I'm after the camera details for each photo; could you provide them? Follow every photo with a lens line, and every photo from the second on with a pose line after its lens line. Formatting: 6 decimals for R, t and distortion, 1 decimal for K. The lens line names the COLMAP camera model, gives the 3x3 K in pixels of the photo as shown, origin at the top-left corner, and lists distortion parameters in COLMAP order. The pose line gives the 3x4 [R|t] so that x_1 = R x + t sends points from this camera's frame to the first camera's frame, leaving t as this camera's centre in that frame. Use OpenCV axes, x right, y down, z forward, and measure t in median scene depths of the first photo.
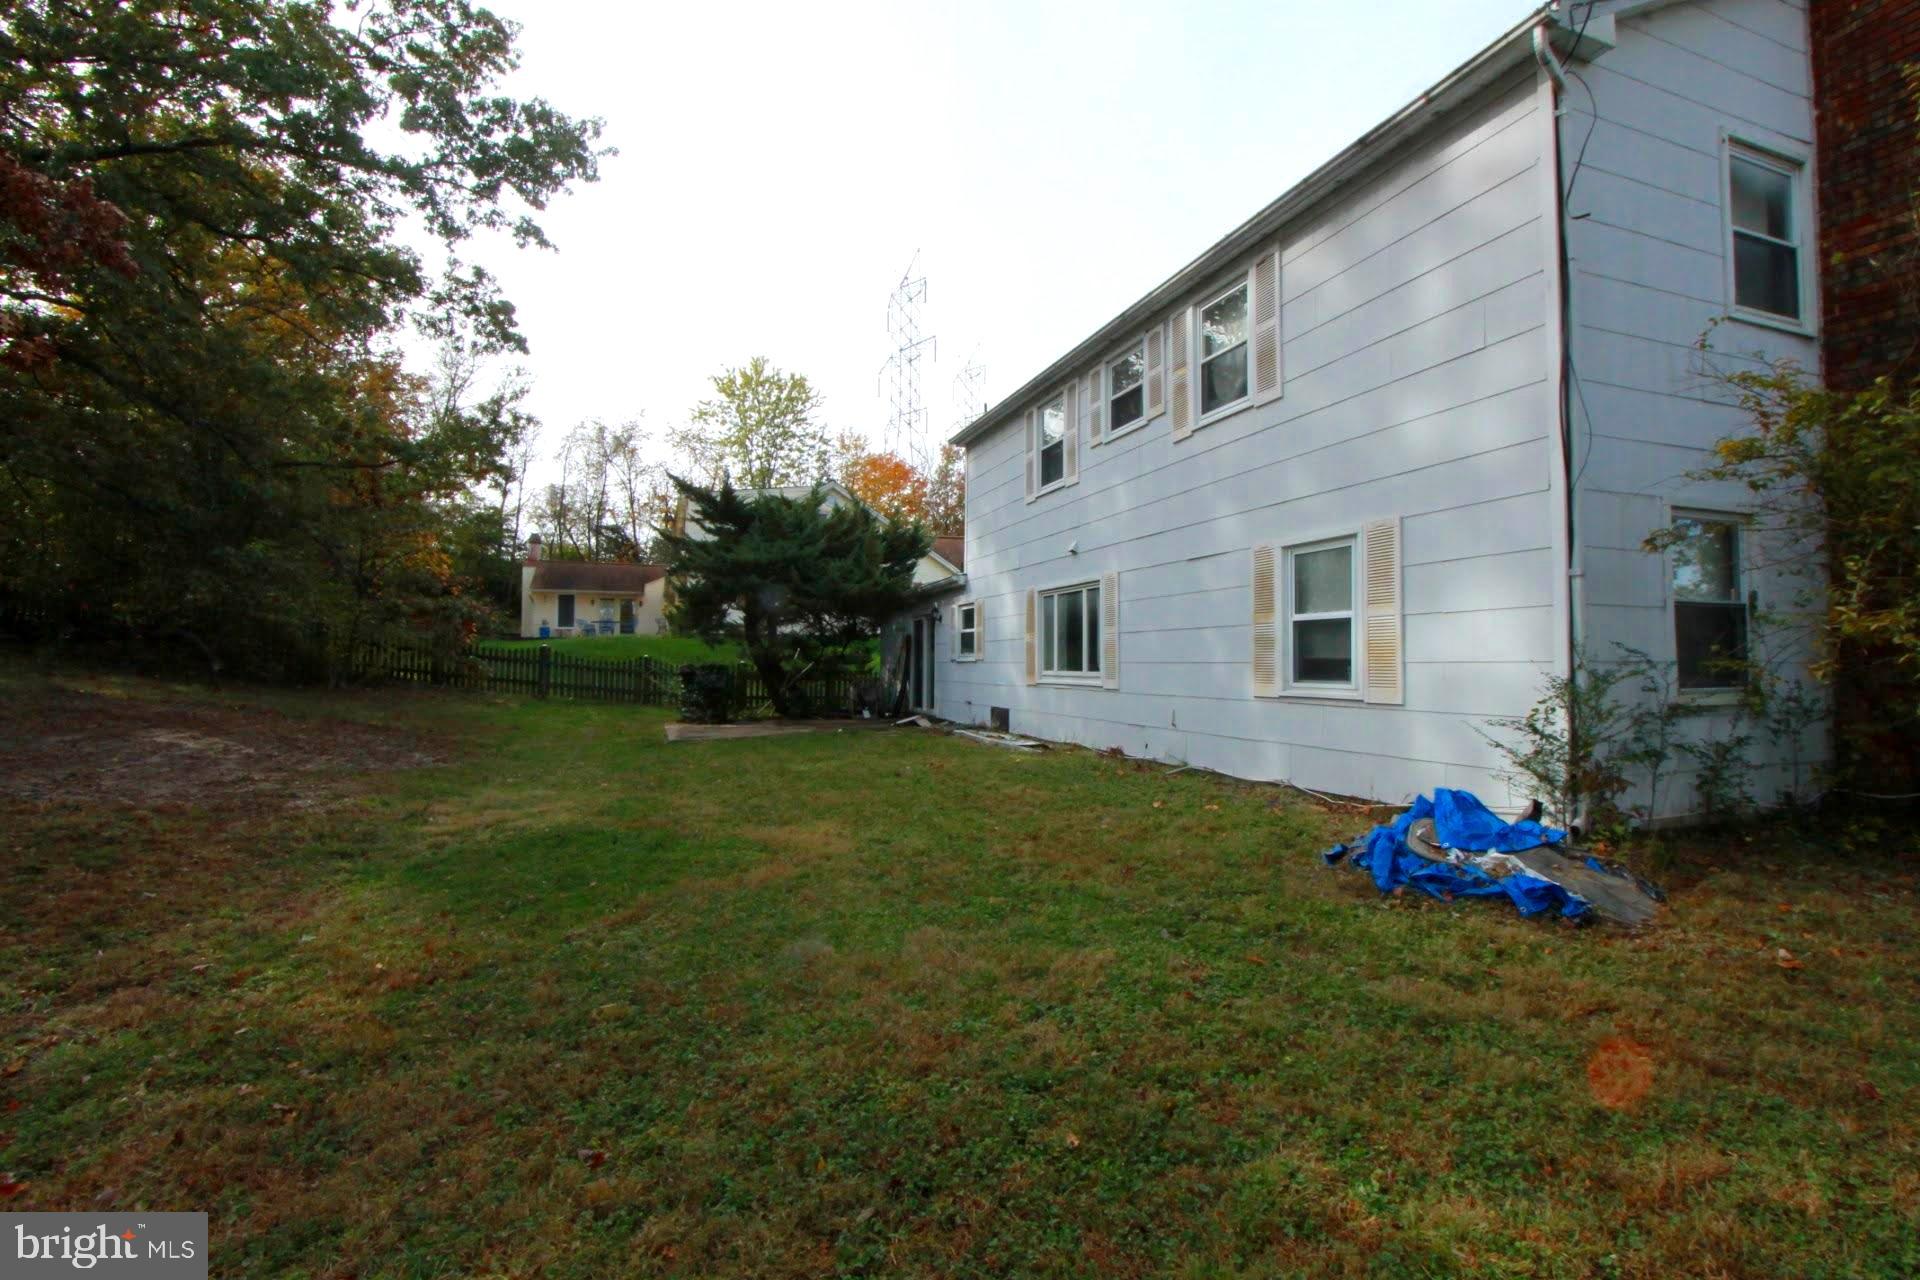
lens RADIAL K [[865.8, 0, 963.0], [0, 865.8, 634.5], [0, 0, 1]] dist [-0.003414, 0.001281]
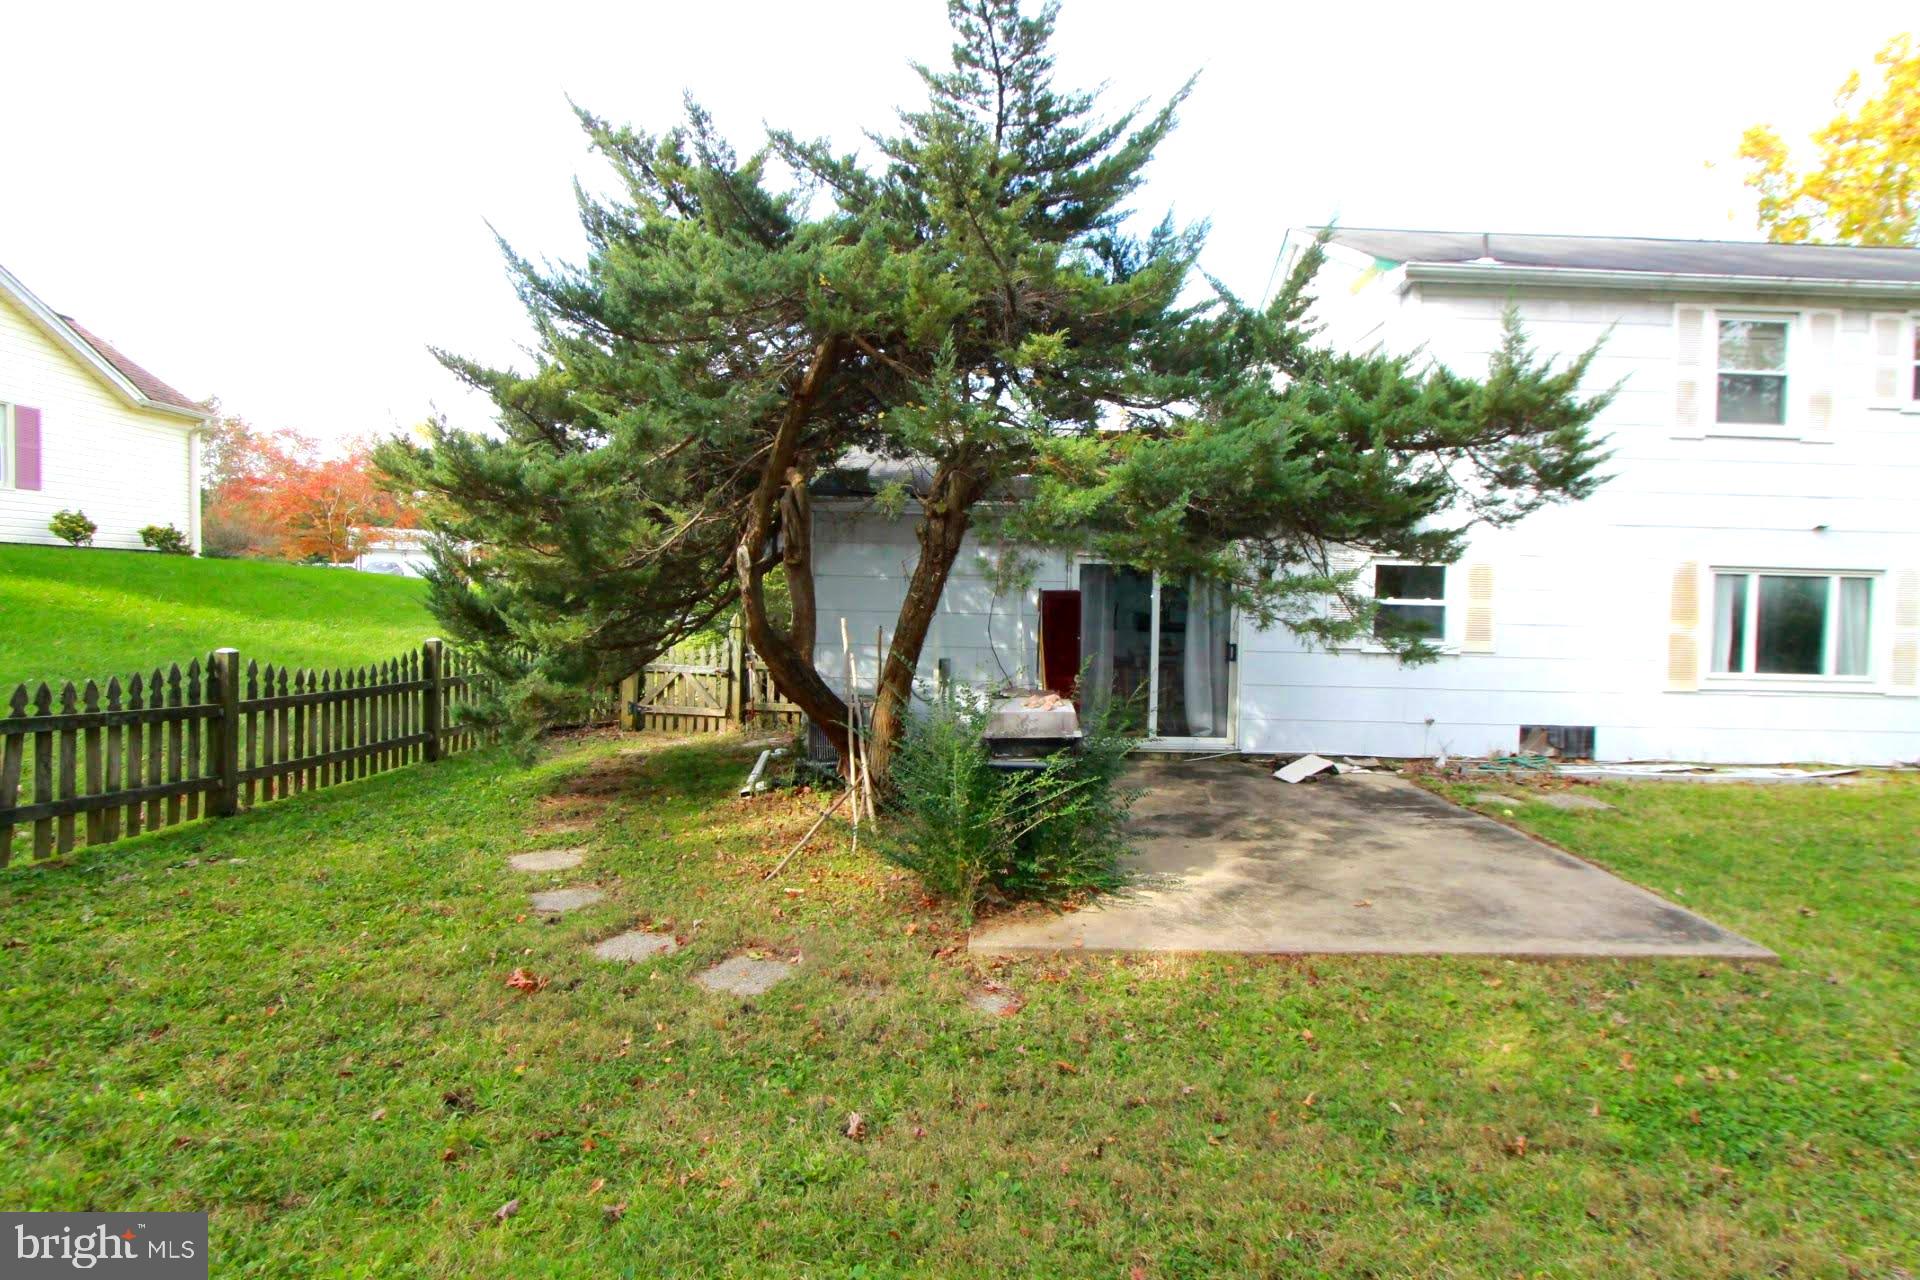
lens RADIAL K [[865.8, 0, 960.4], [0, 865.8, 638.6], [0, 0, 1]] dist [-0.003414, 0.001281]
pose [[0.329280, -0.024359, 0.943918, -0.801296], [-0.051348, 0.997726, 0.043660, 0.012468], [-0.942835, -0.062844, 0.327280, 1.332376]]
